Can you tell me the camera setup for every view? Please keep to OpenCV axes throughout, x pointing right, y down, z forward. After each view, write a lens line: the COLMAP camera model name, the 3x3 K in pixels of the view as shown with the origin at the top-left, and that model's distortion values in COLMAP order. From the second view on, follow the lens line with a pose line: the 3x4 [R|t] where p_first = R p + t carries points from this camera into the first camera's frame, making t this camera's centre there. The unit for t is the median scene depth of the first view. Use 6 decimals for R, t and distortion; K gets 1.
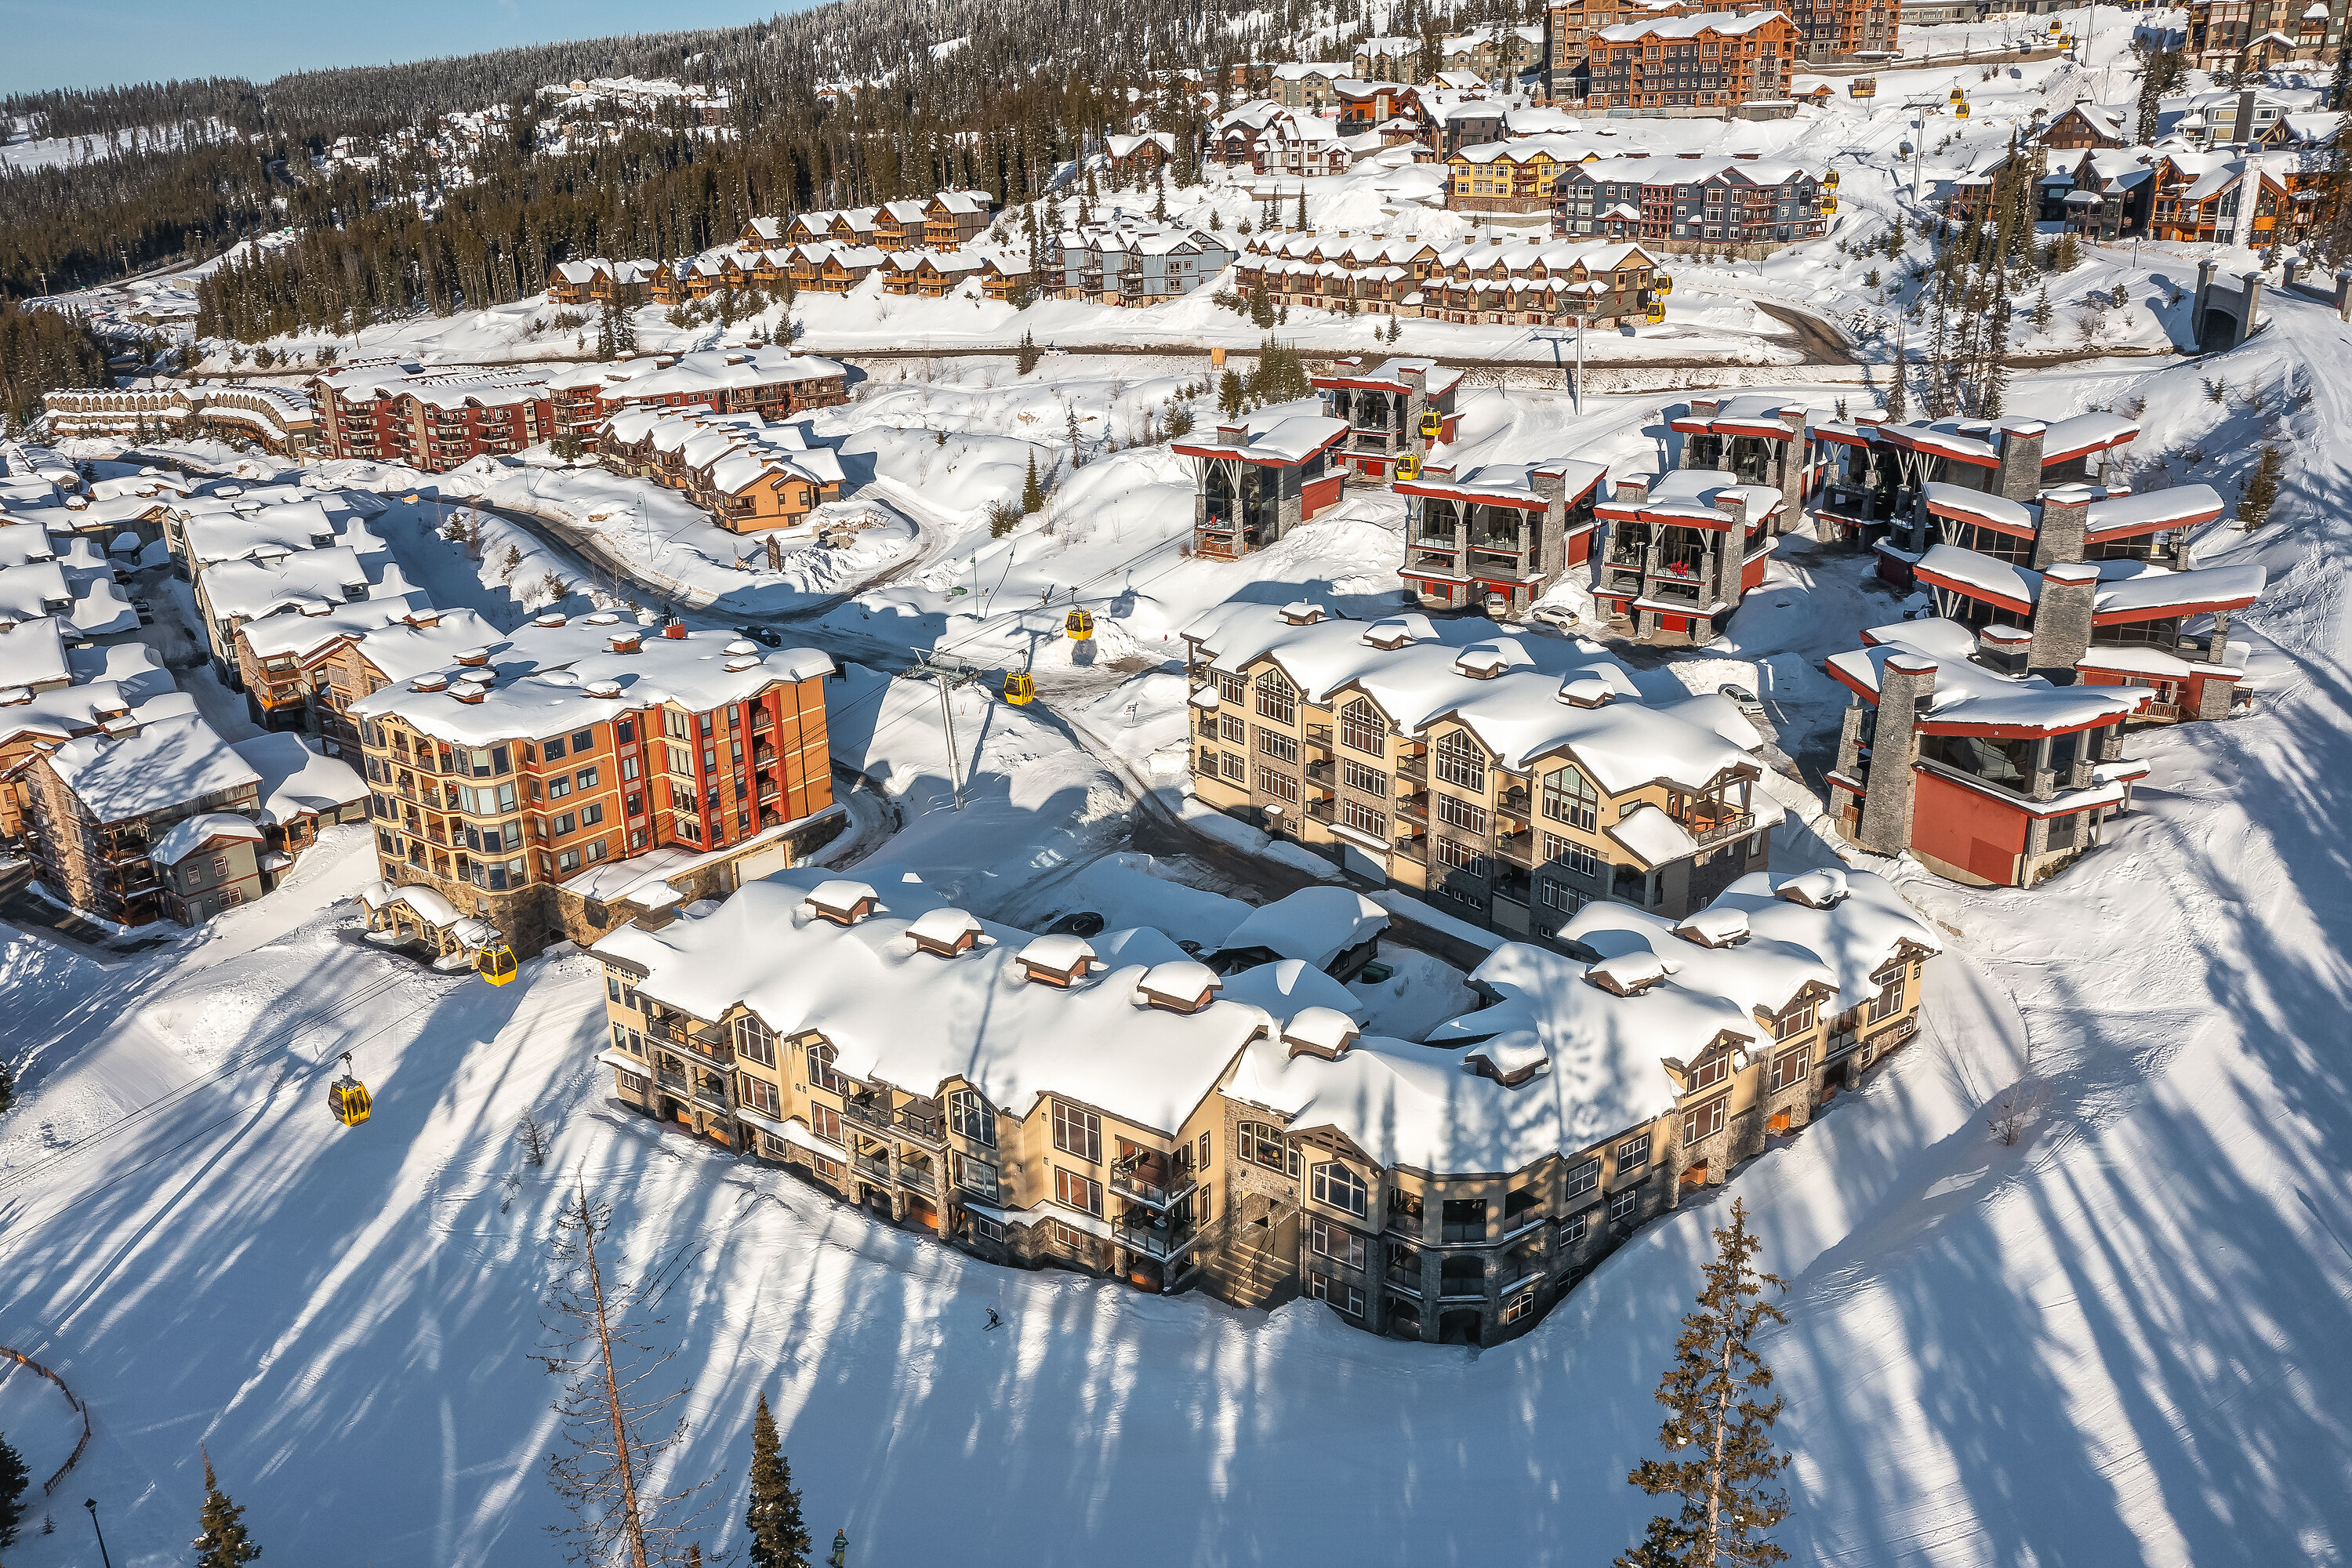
lens RADIAL K [[1877.1, 0, 1168.6], [0, 1877.1, 814.8], [0, 0, 1]] dist [0.001469, 0.013749]
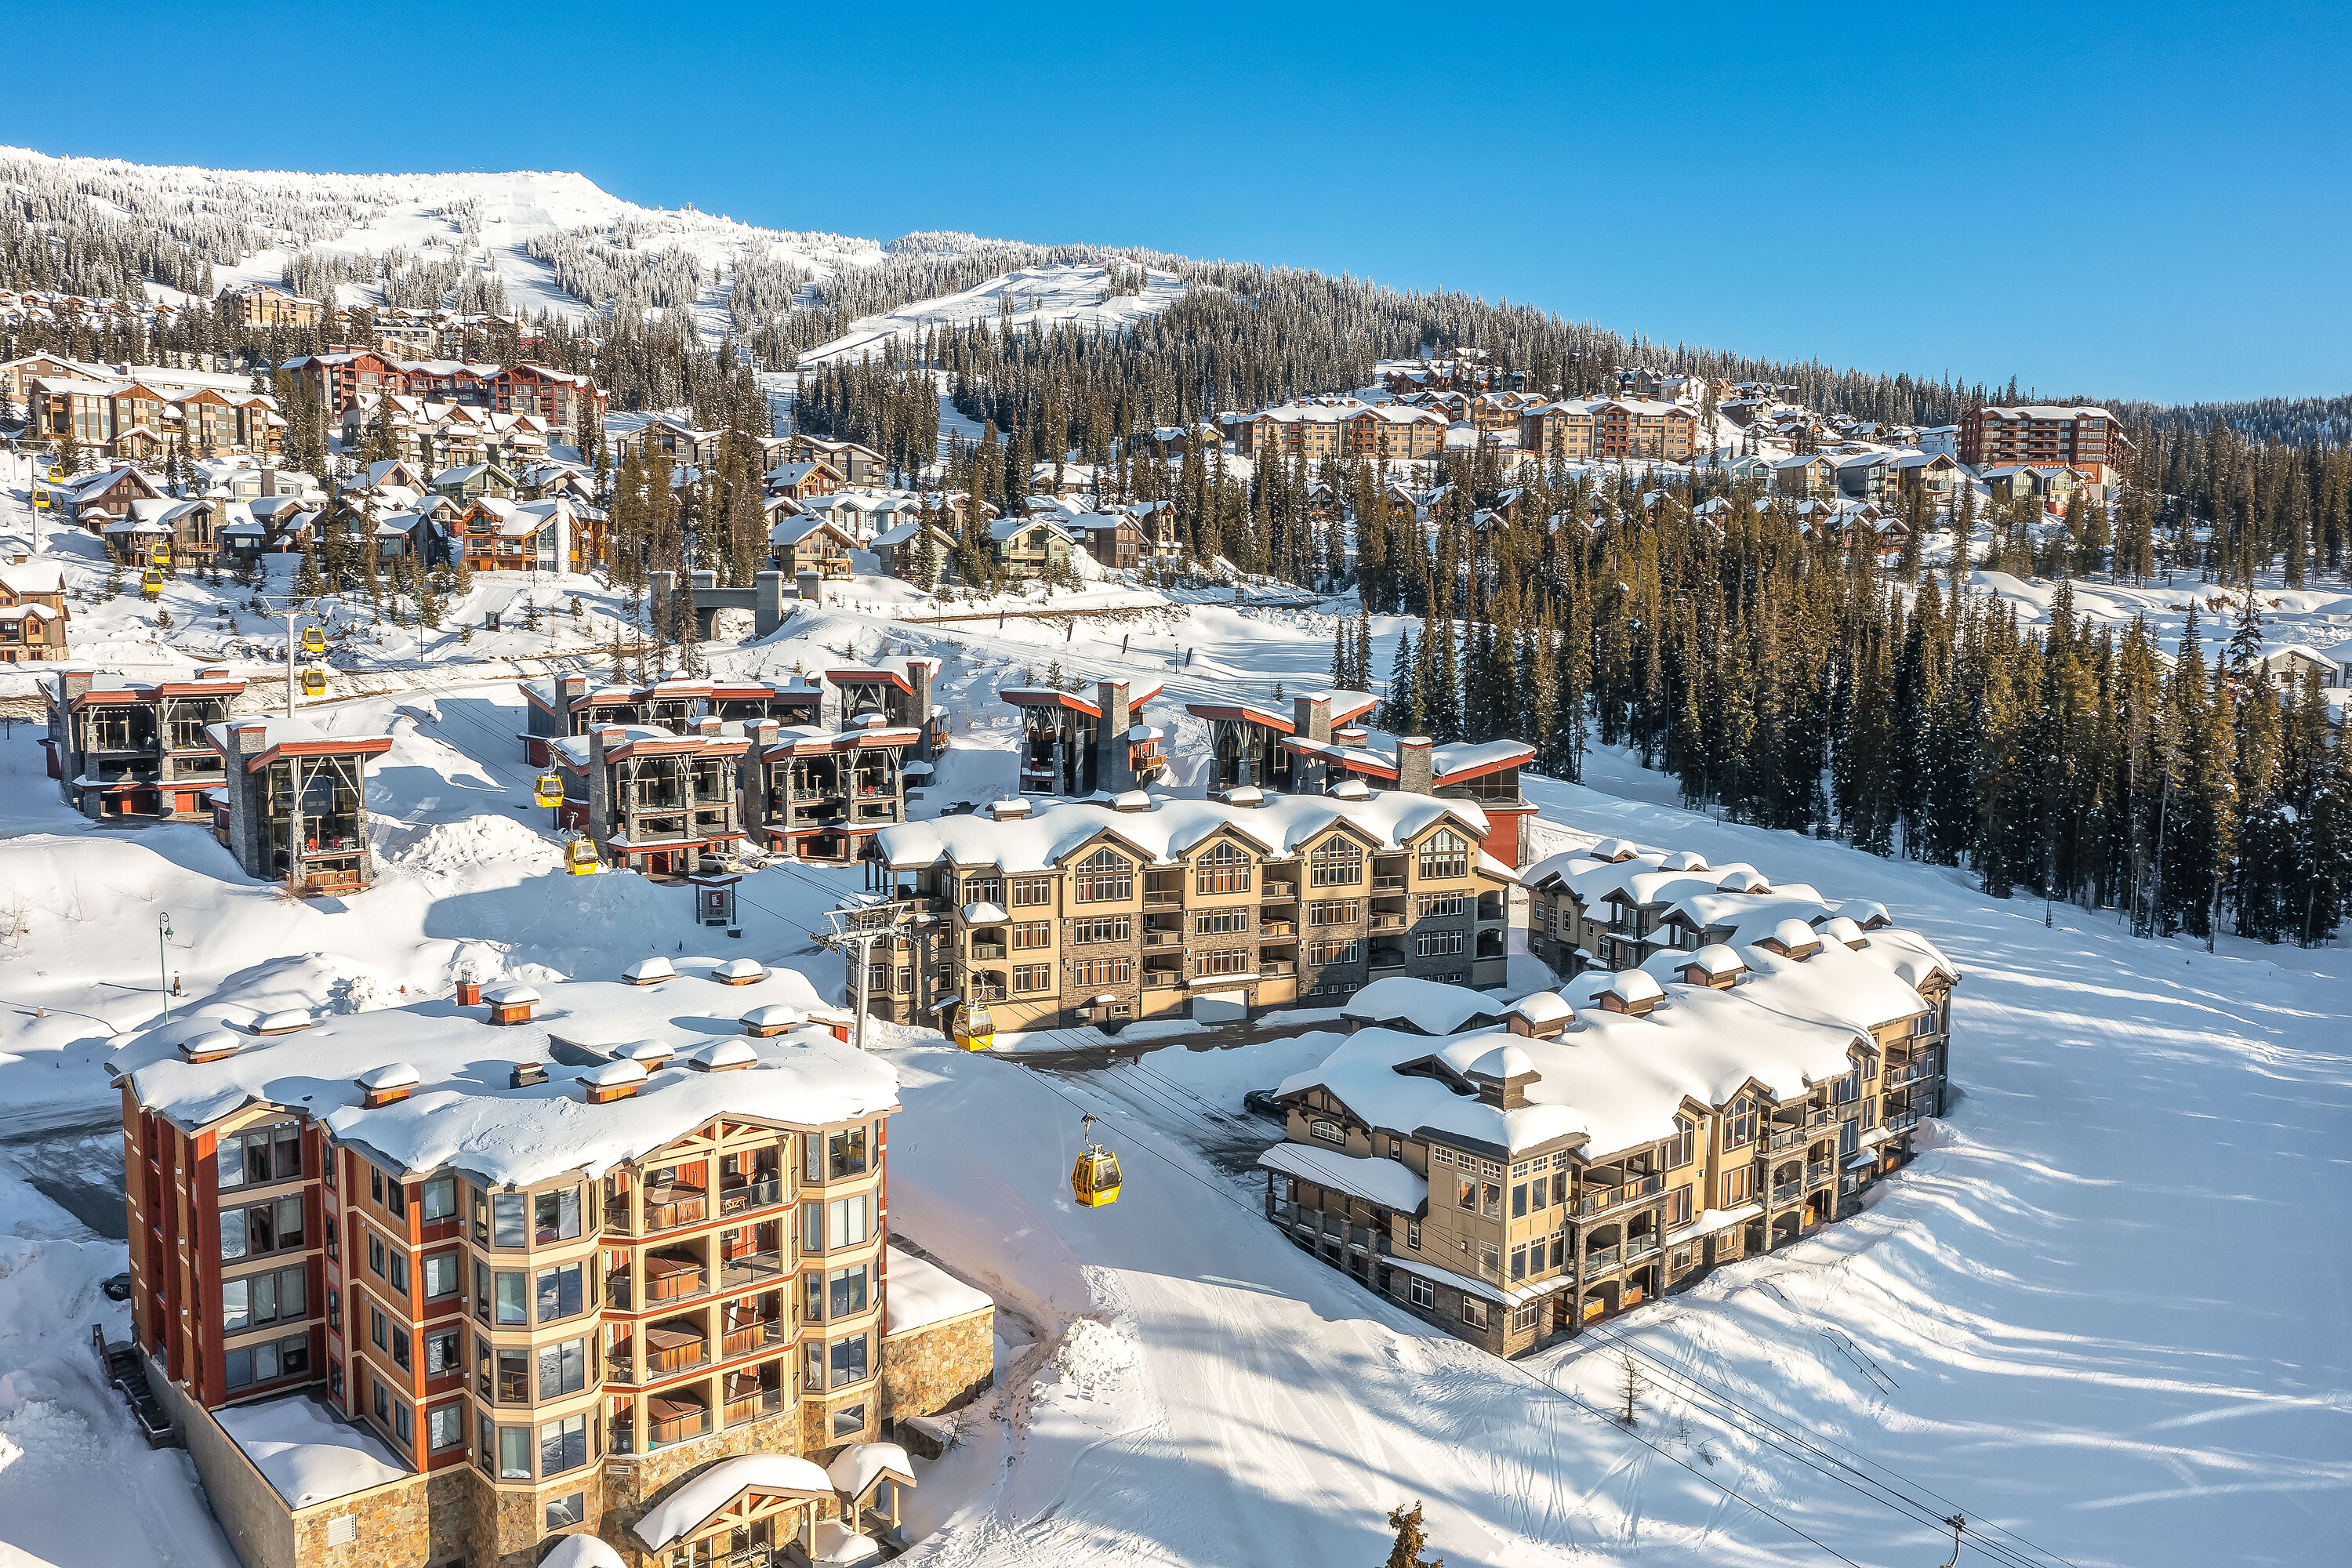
lens RADIAL K [[1877.1, 0, 1200.4], [0, 1877.1, 780.4], [0, 0, 1]] dist [0.001469, 0.013749]
pose [[0.197057, -0.080535, 0.977079, -0.773480], [0.330493, 0.943743, 0.011134, -0.091889], [-0.923007, 0.320724, 0.212588, 0.638719]]
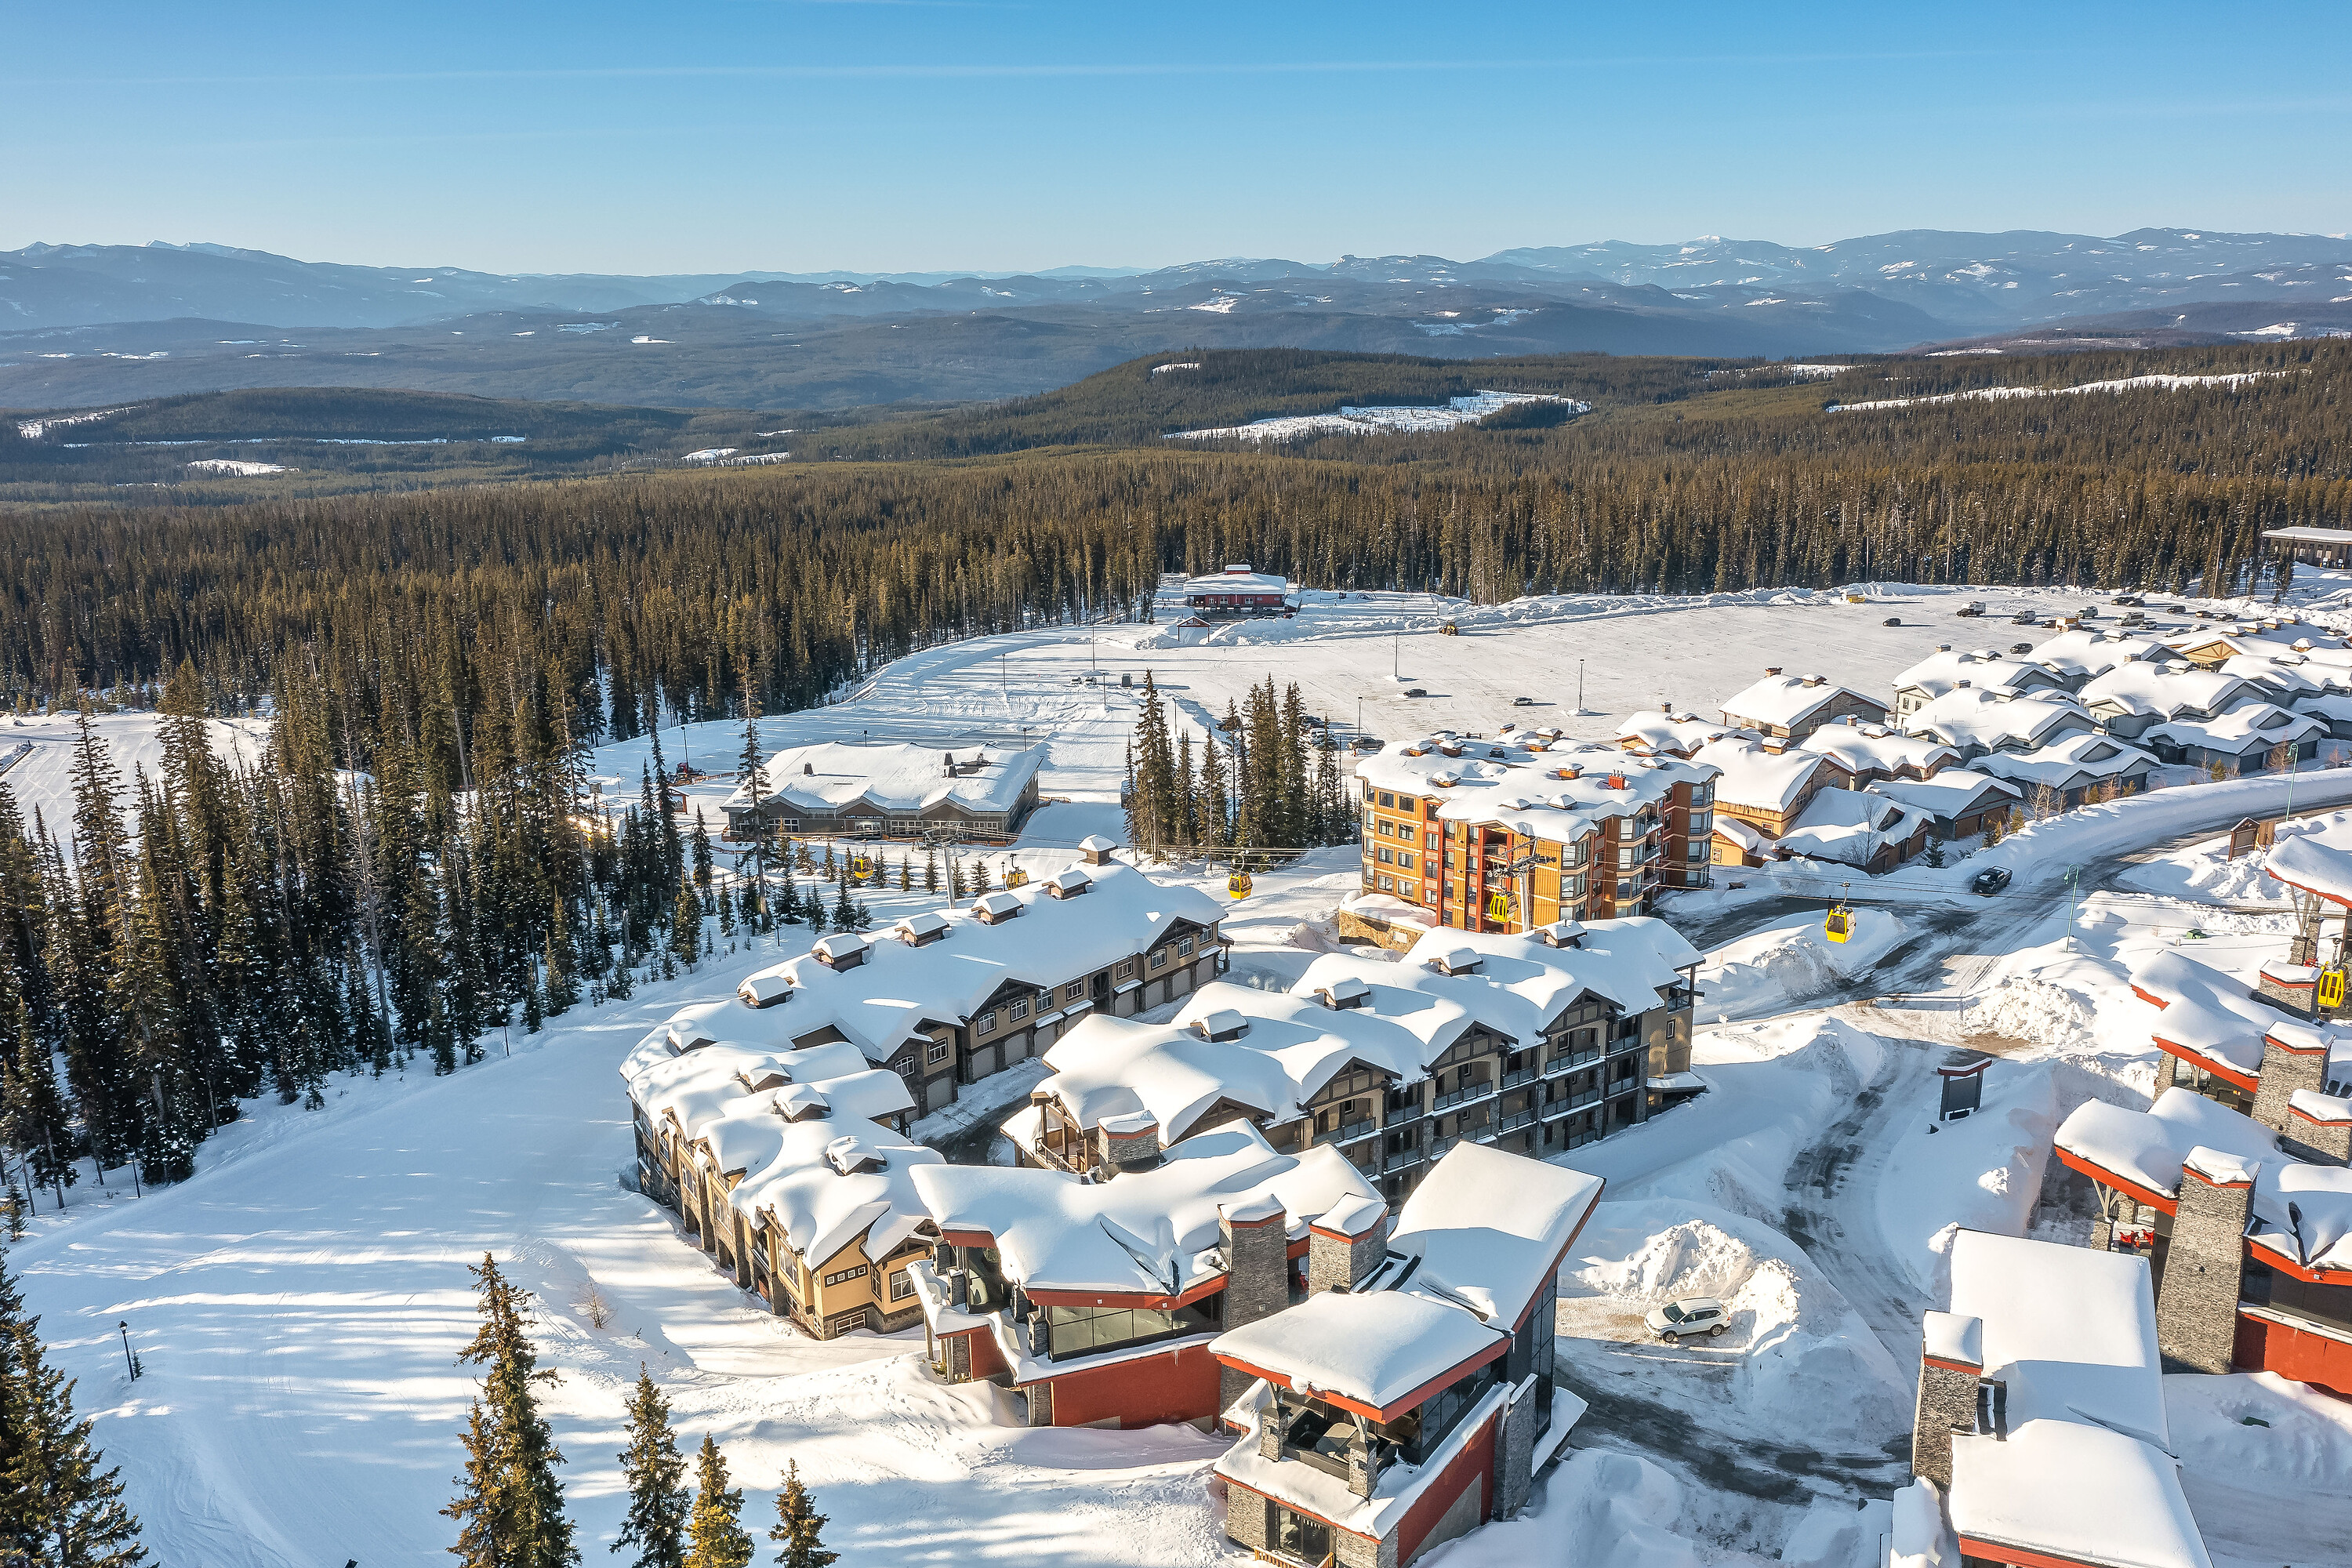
lens RADIAL K [[1877.1, 0, 1189.1], [0, 1877.1, 788.9], [0, 0, 1]] dist [0.001469, 0.013749]
pose [[-0.058902, 0.292016, -0.954598, 0.821104], [-0.340405, 0.893069, 0.294198, -0.333287], [0.938432, 0.342279, 0.046800, 0.697174]]
